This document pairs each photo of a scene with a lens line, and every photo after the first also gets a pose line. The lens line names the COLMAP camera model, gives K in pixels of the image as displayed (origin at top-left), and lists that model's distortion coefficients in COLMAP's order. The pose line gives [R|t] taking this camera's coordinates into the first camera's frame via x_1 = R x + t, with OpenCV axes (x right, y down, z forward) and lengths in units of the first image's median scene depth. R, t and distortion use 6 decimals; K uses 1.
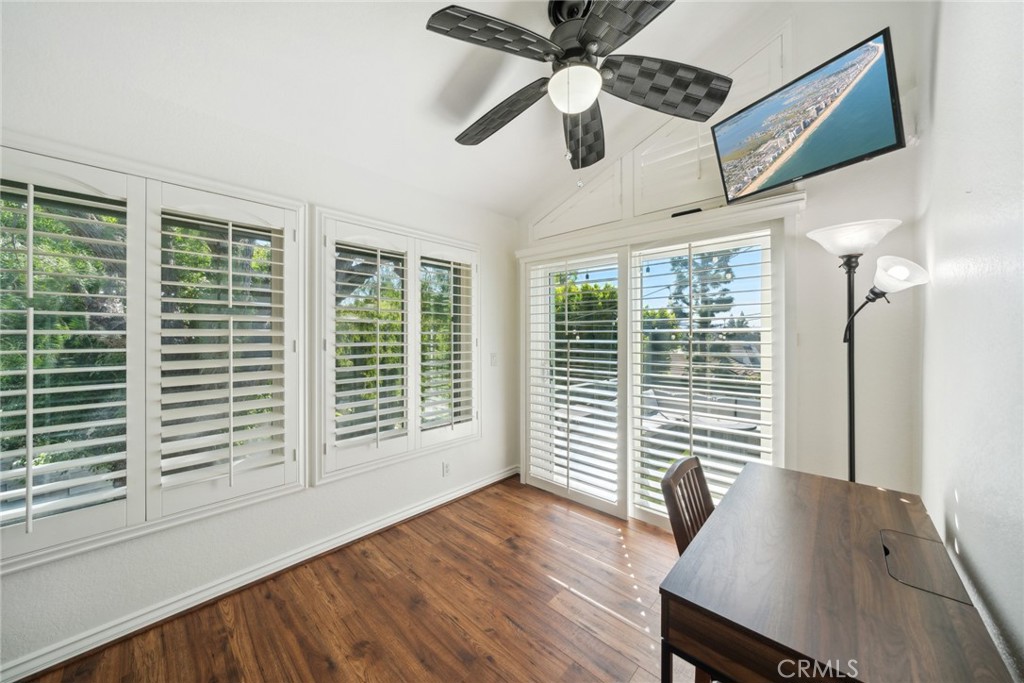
lens RADIAL K [[357.4, 0, 507.4], [0, 357.4, 336.6], [0, 0, 1]] dist [0.001061, -0.000036]
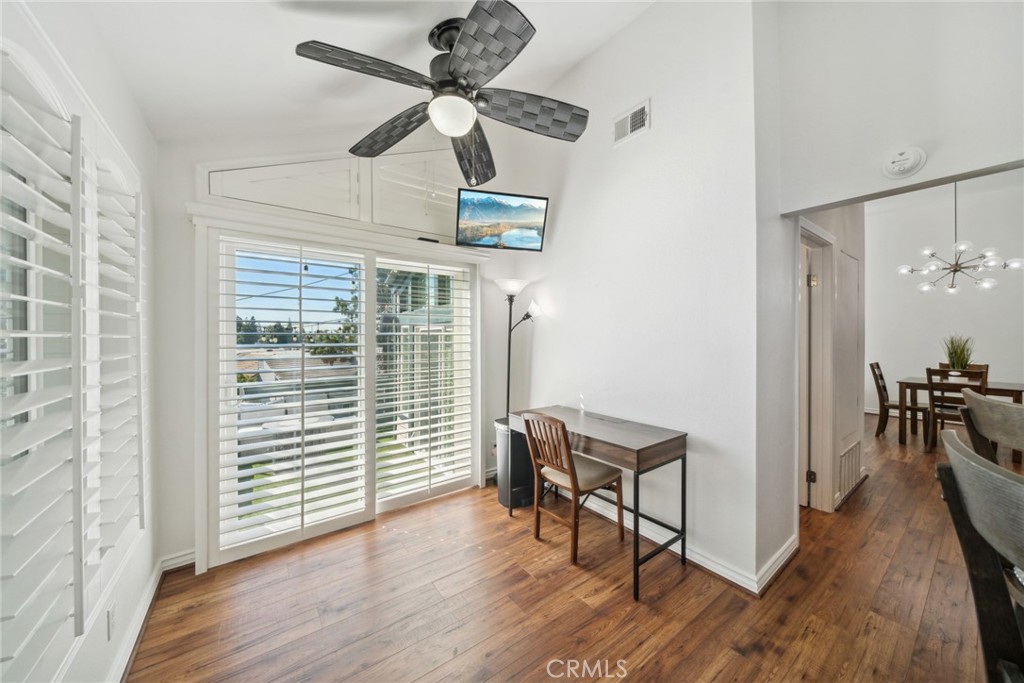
lens RADIAL K [[357.4, 0, 506.2], [0, 357.4, 338.4], [0, 0, 1]] dist [0.001061, -0.000036]
pose [[0.185096, -0.007258, 0.982694, -0.582917], [0.009052, 0.999943, 0.005681, -0.004475], [-0.982679, 0.007843, 0.185151, 0.426101]]
